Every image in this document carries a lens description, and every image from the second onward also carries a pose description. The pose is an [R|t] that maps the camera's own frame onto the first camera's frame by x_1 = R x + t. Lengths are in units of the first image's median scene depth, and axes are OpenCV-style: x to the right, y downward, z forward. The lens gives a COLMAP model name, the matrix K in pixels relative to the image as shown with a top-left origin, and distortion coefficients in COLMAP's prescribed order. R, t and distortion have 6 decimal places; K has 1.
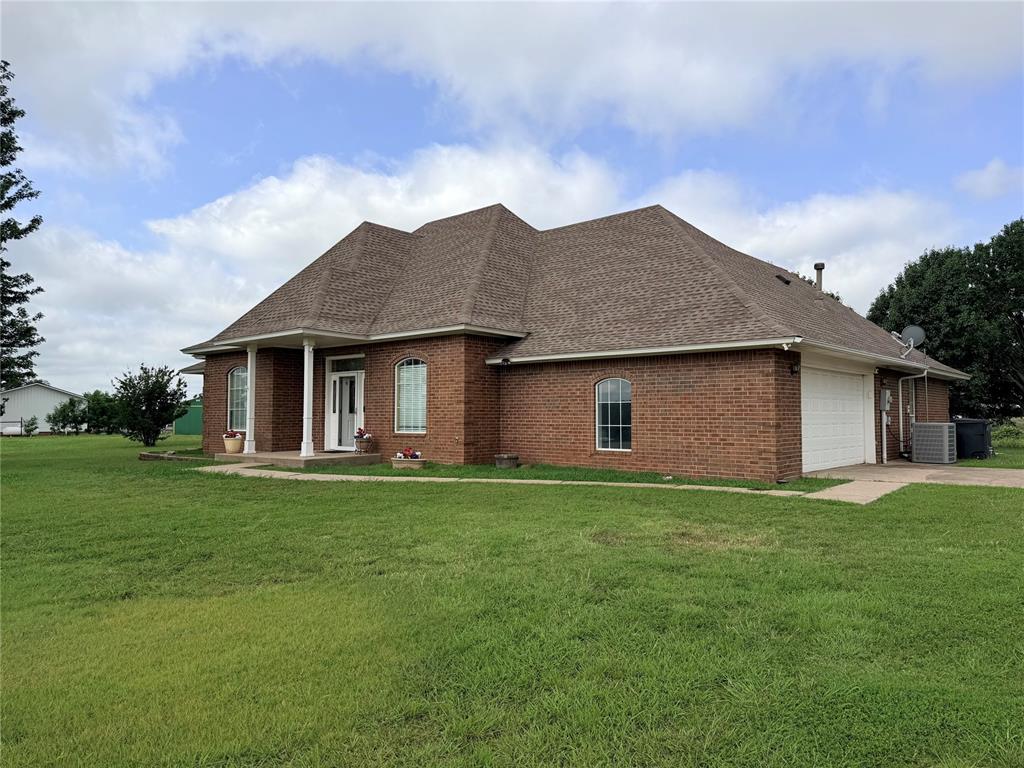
lens RADIAL K [[704.5, 0, 512.0], [0, 704.5, 384.0], [0, 0, 1]] dist [0.006951, -0.000060]
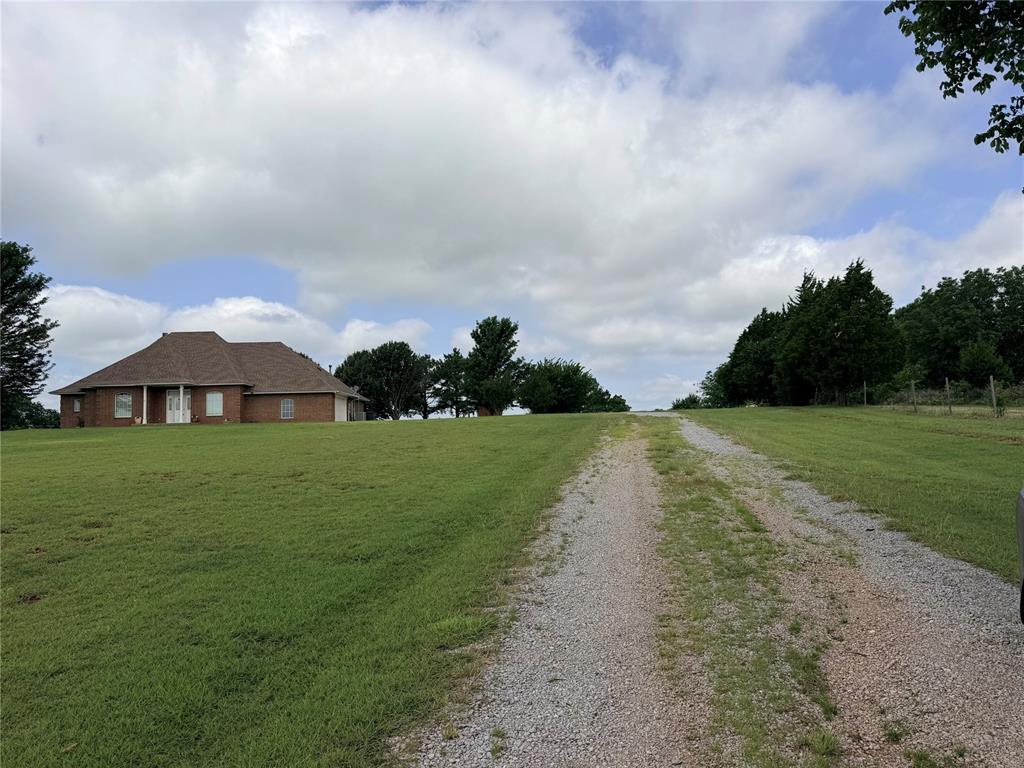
lens RADIAL K [[737.1, 0, 509.6], [0, 737.1, 387.4], [0, 0, 1]] dist [-0.001791, 0.001294]
pose [[0.728269, 0.029108, 0.684673, -1.461683], [-0.003641, 0.999248, -0.038608, 0.069436], [-0.685282, 0.025624, 0.727827, -2.325789]]
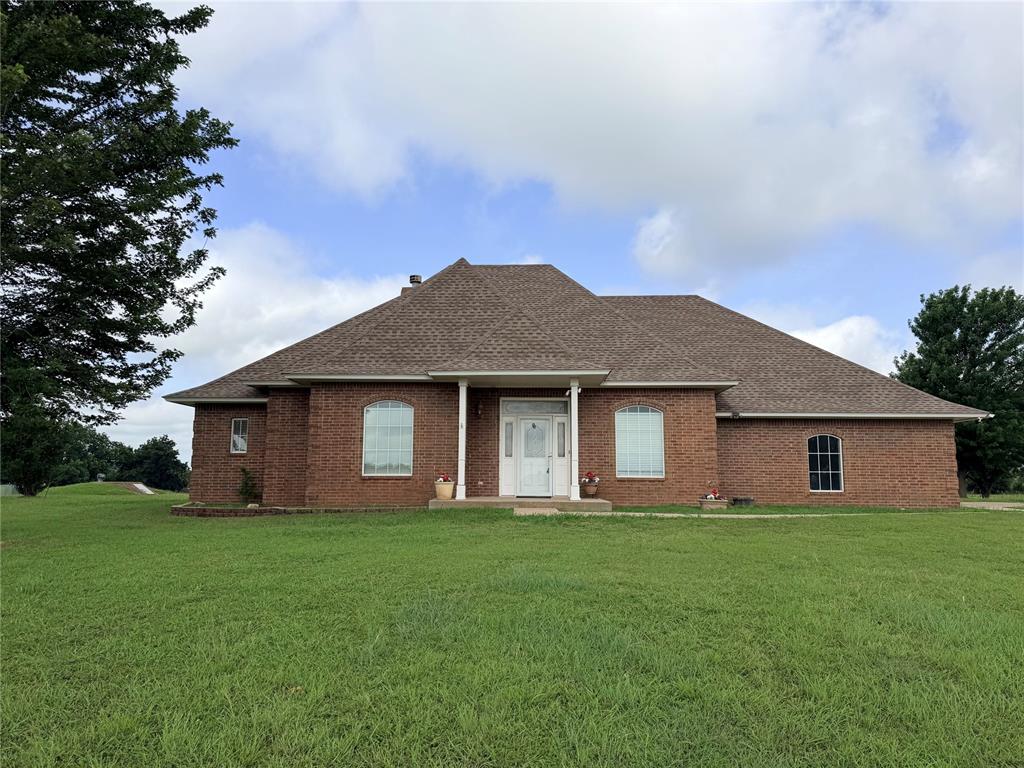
lens RADIAL K [[722.3, 0, 508.5], [0, 722.3, 387.1], [0, 0, 1]] dist [0.141248, -0.195810]
pose [[0.767200, 0.088806, 0.635231, -1.015439], [-0.034318, 0.994633, -0.097604, 0.049585], [-0.640490, 0.053082, 0.766130, 0.293952]]
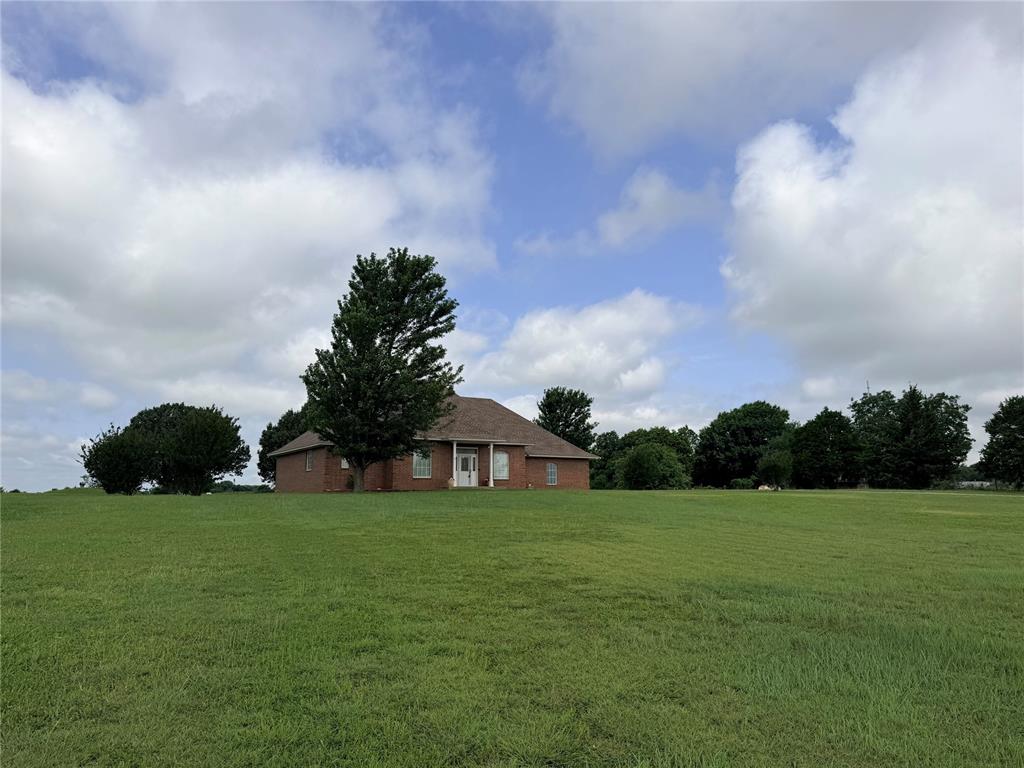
lens RADIAL K [[737.1, 0, 509.6], [0, 737.1, 387.4], [0, 0, 1]] dist [-0.001791, 0.001294]
pose [[0.281855, 0.146286, 0.948240, -2.968015], [-0.036706, 0.989229, -0.141699, 0.125281], [-0.958755, 0.005132, 0.284188, 0.149912]]
